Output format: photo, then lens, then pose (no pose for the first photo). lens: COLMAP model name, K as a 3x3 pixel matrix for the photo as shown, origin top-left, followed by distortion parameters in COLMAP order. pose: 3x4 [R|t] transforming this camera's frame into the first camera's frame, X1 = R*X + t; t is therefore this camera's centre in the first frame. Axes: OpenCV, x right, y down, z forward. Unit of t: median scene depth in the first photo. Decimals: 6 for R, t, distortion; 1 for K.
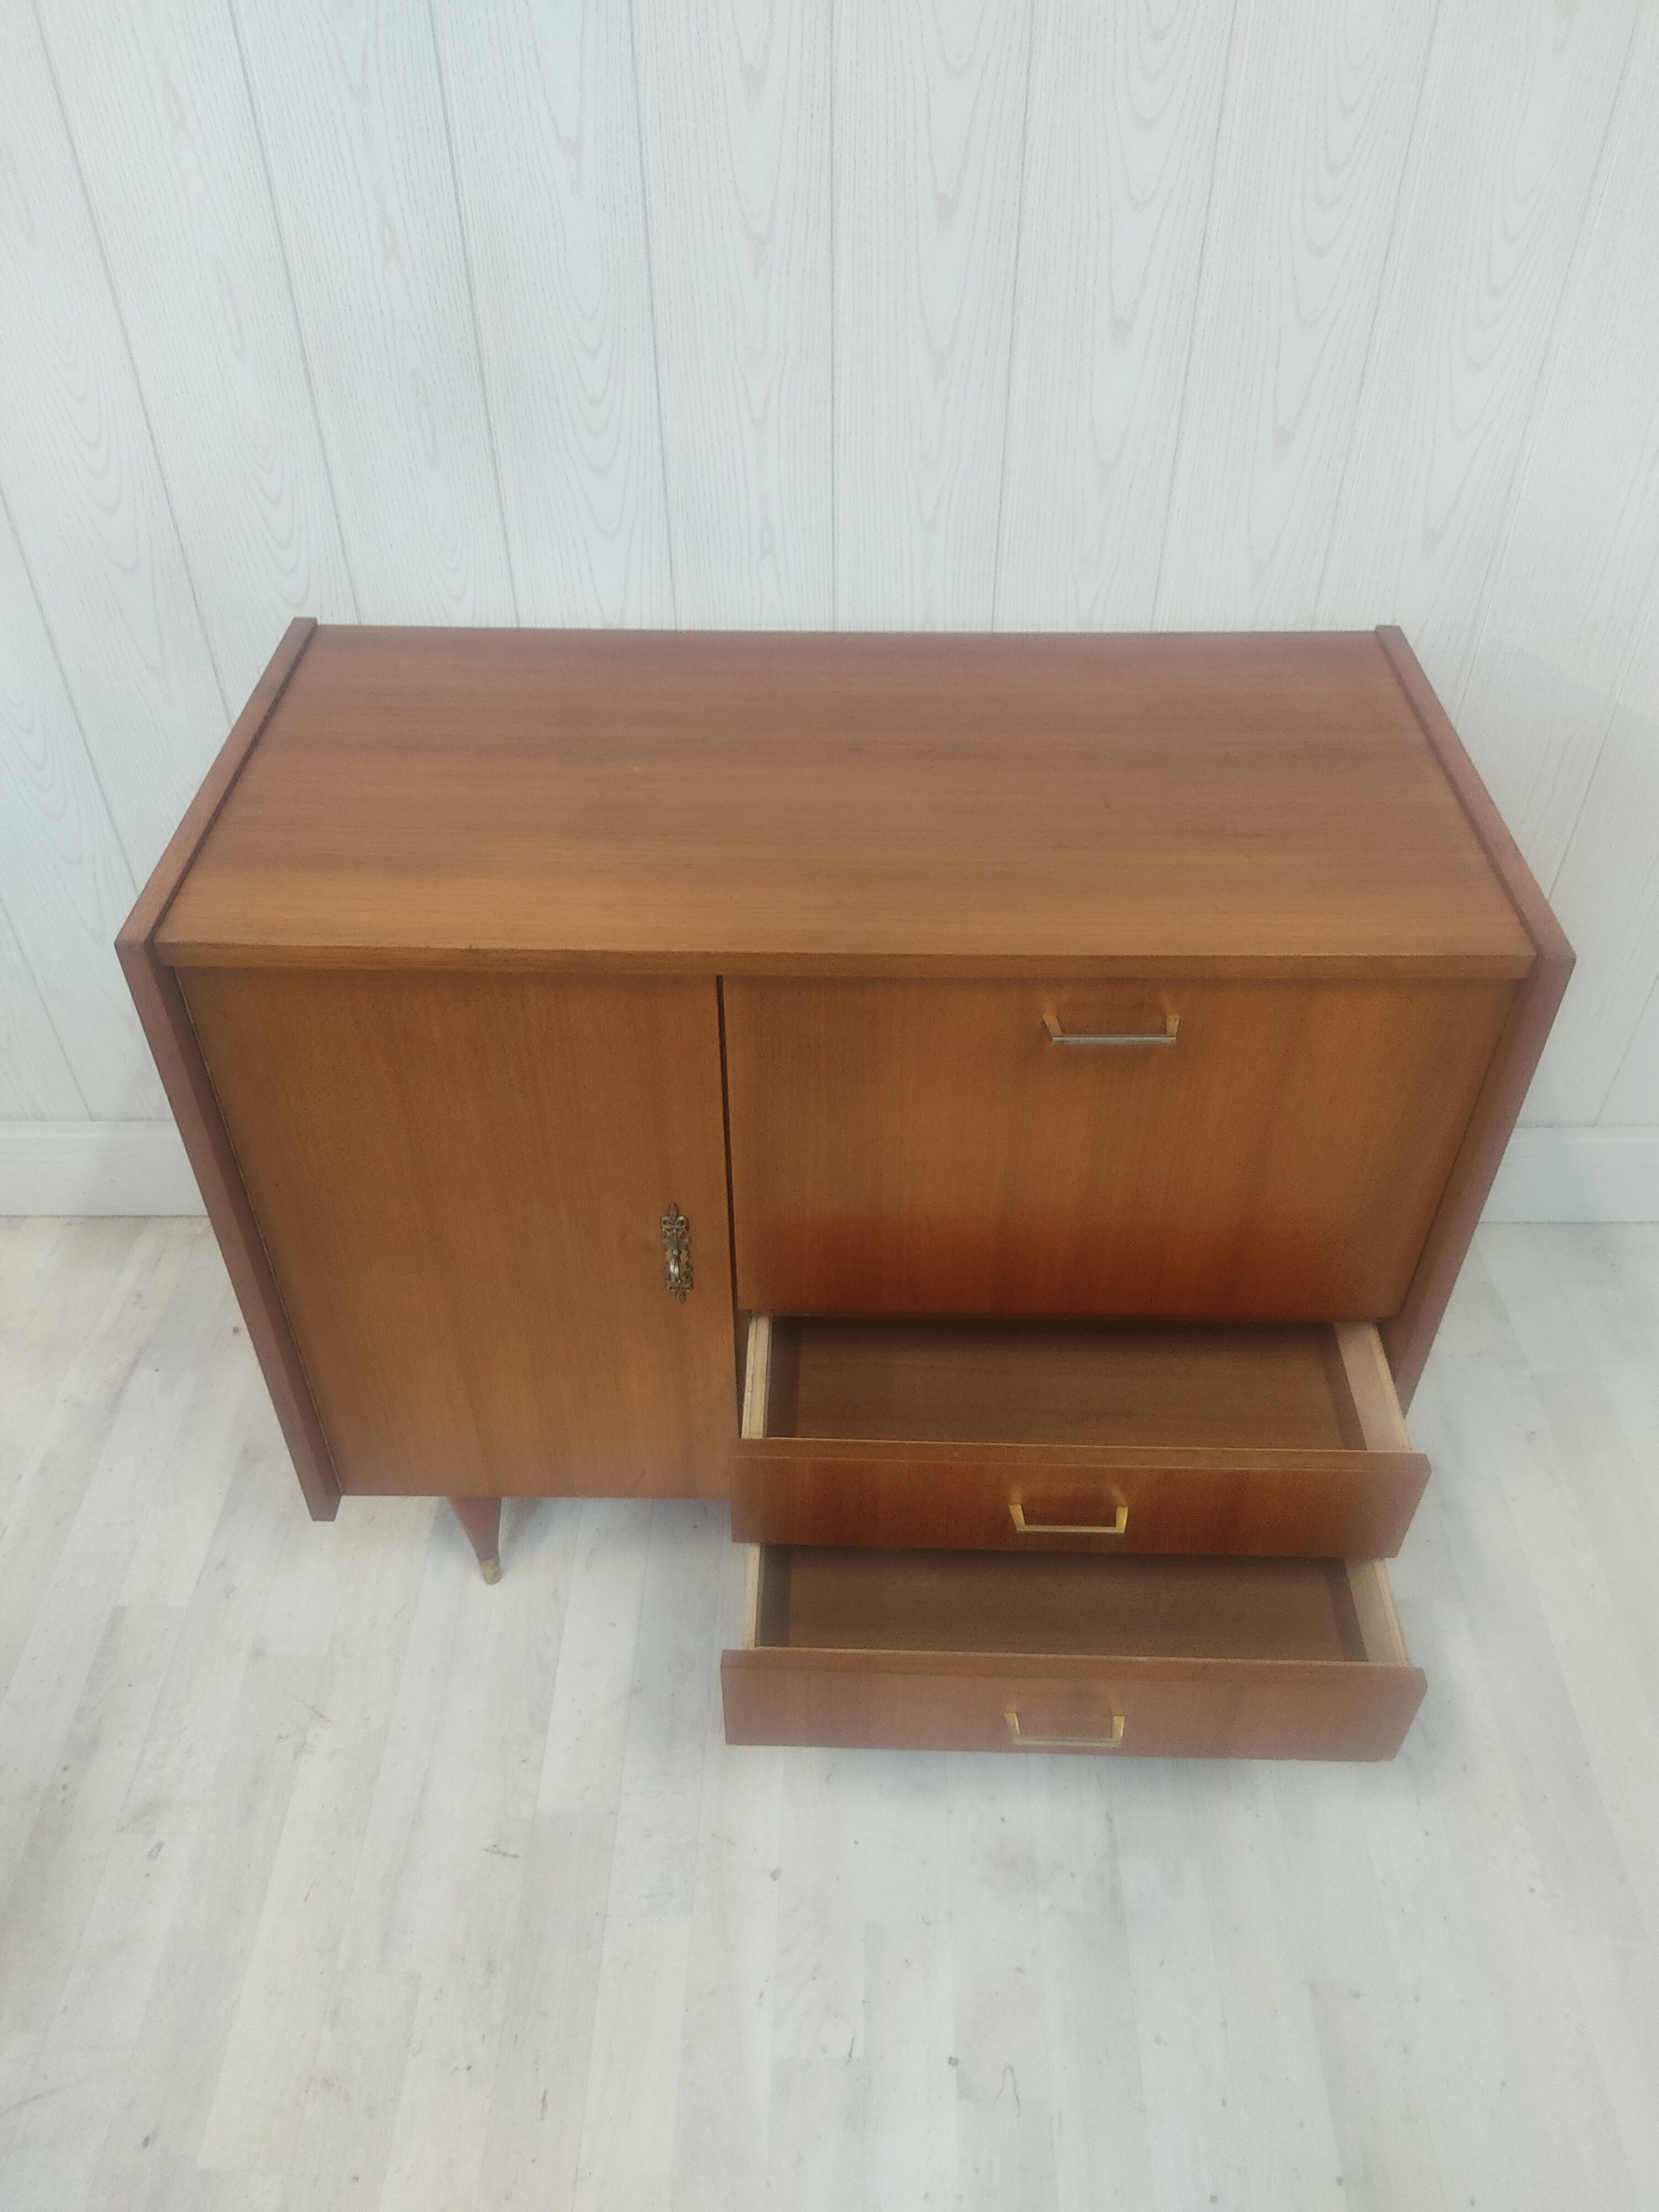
lens RADIAL K [[1667.9, 0, 829.5], [0, 1667.9, 1106.0], [0, 0, 1]] dist [0.109823, -0.214150]
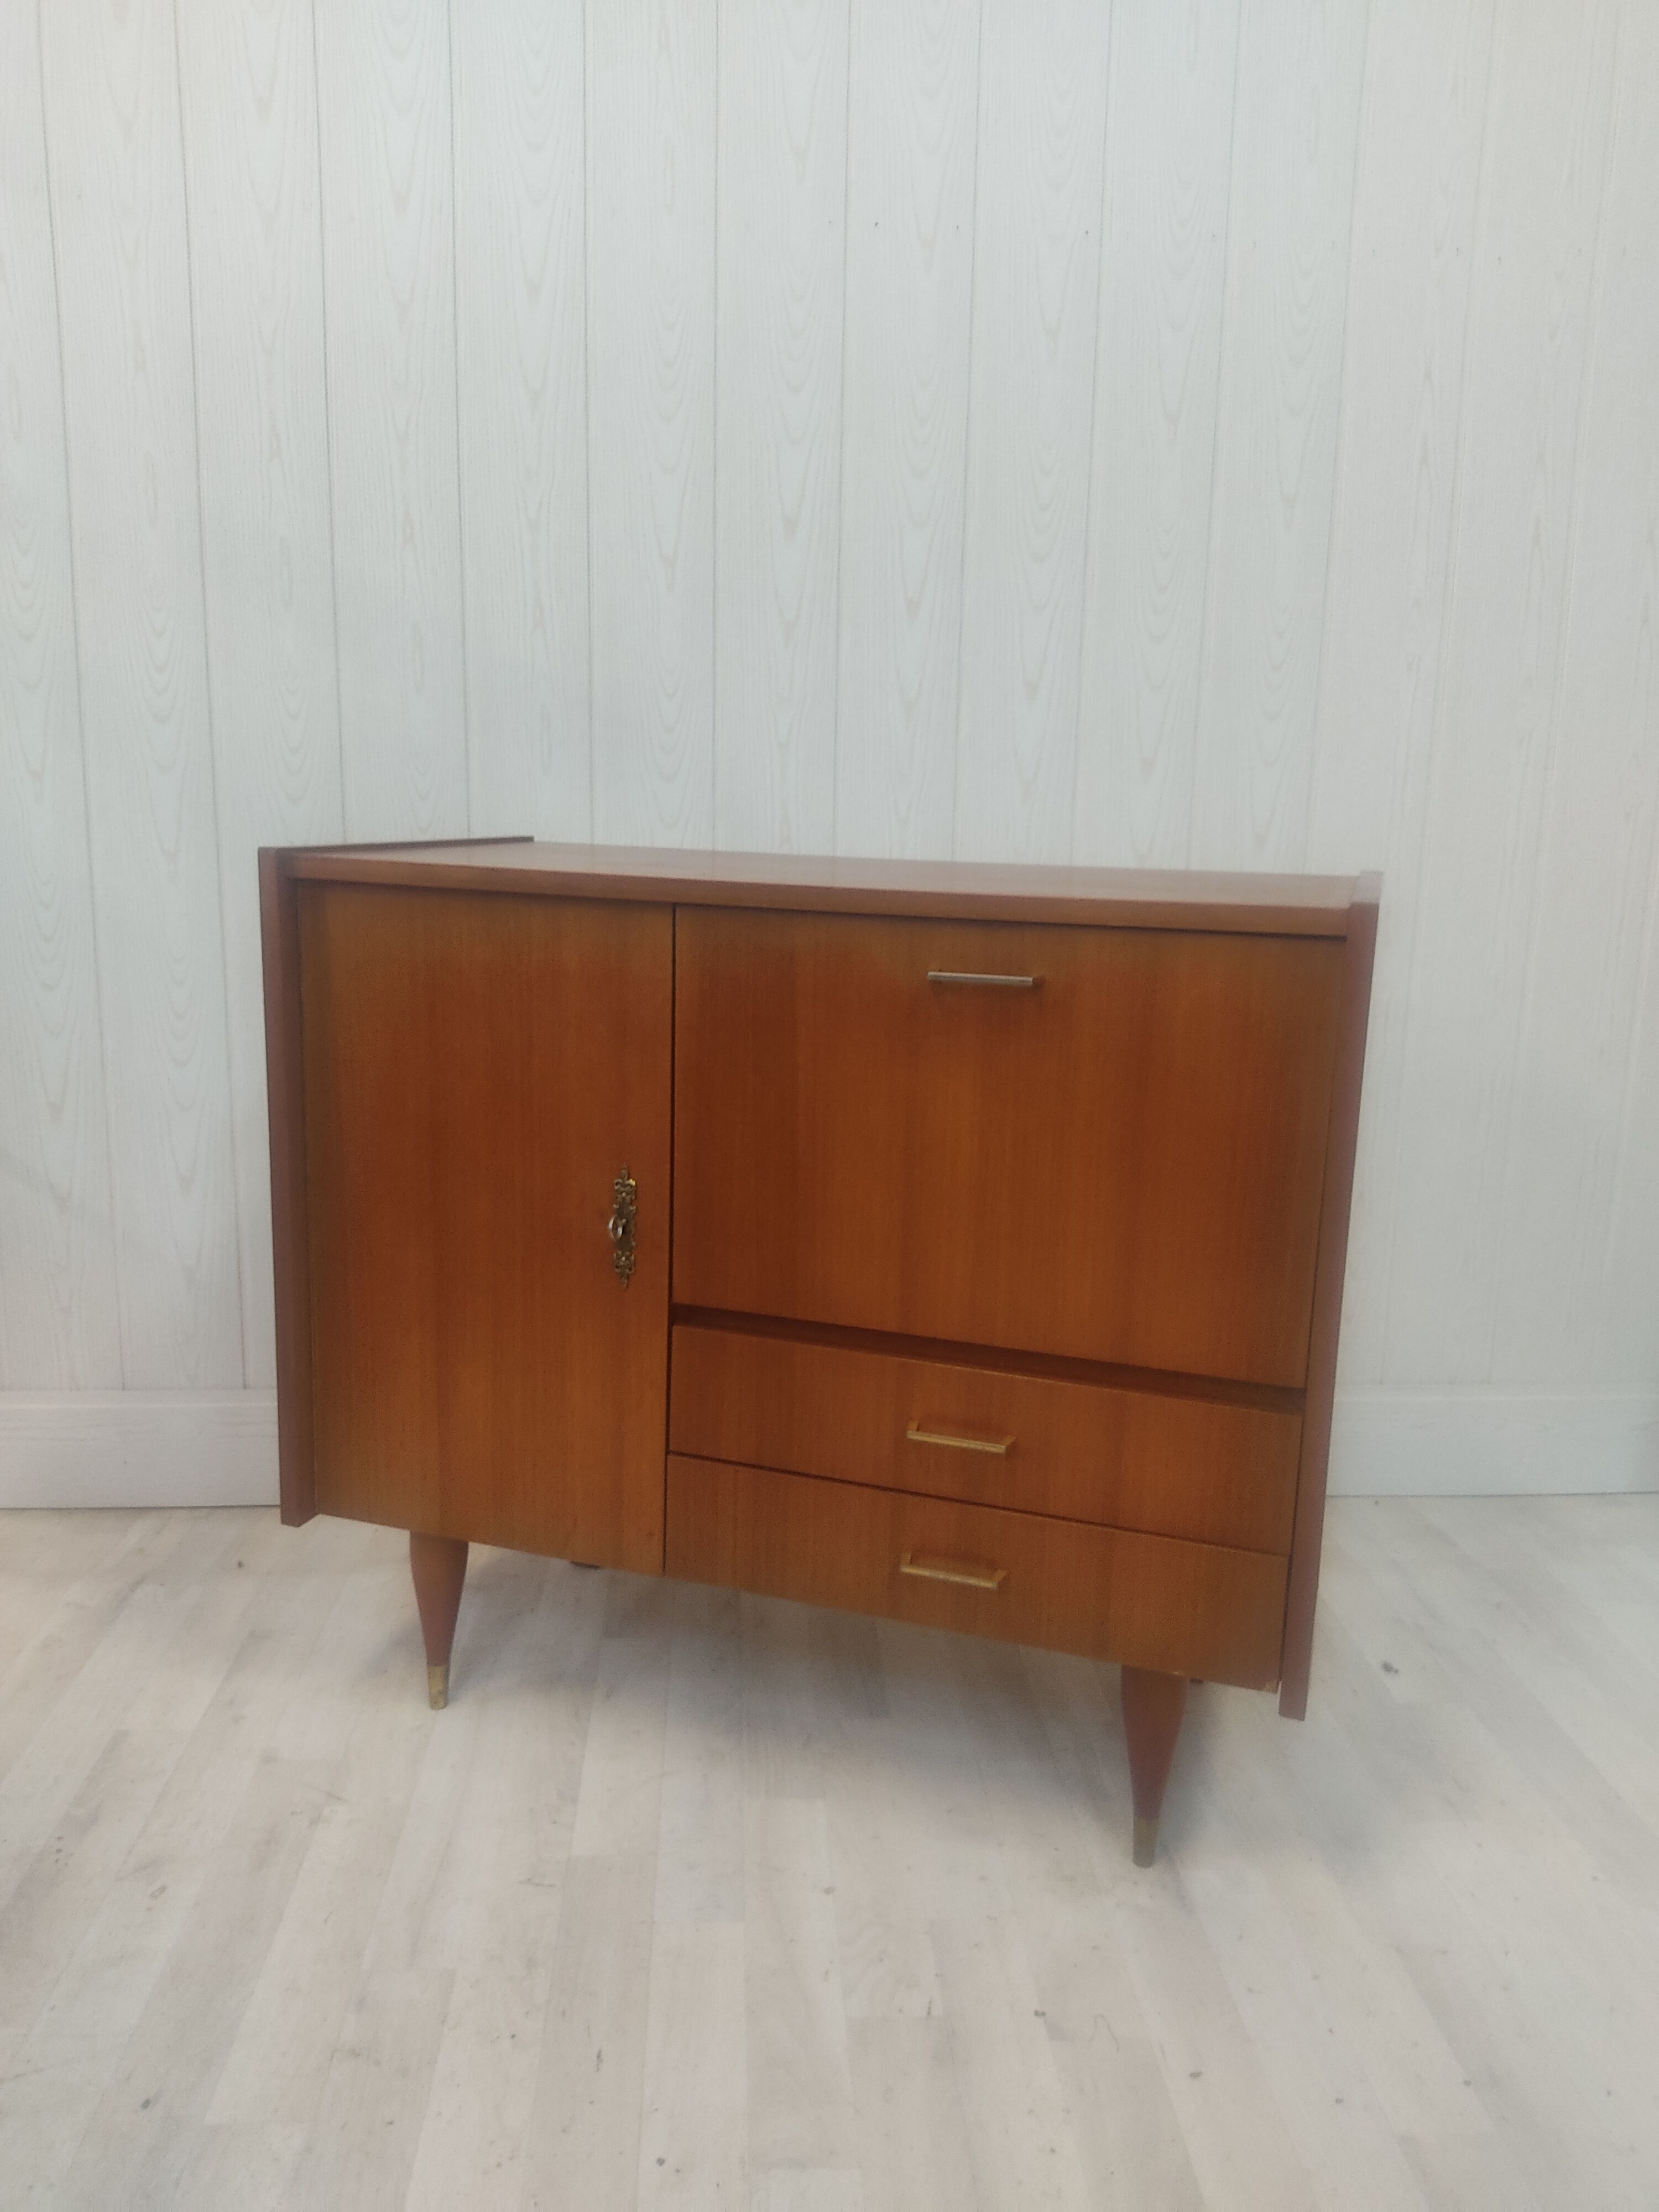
lens RADIAL K [[1690.3, 0, 822.8], [0, 1690.3, 1097.3], [0, 0, 1]] dist [0.051599, -0.093417]
pose [[0.996627, 0.010975, 0.081330, -0.122630], [0.033891, 0.847522, -0.529677, 0.606361], [-0.074743, 0.530647, 0.844291, -0.047576]]
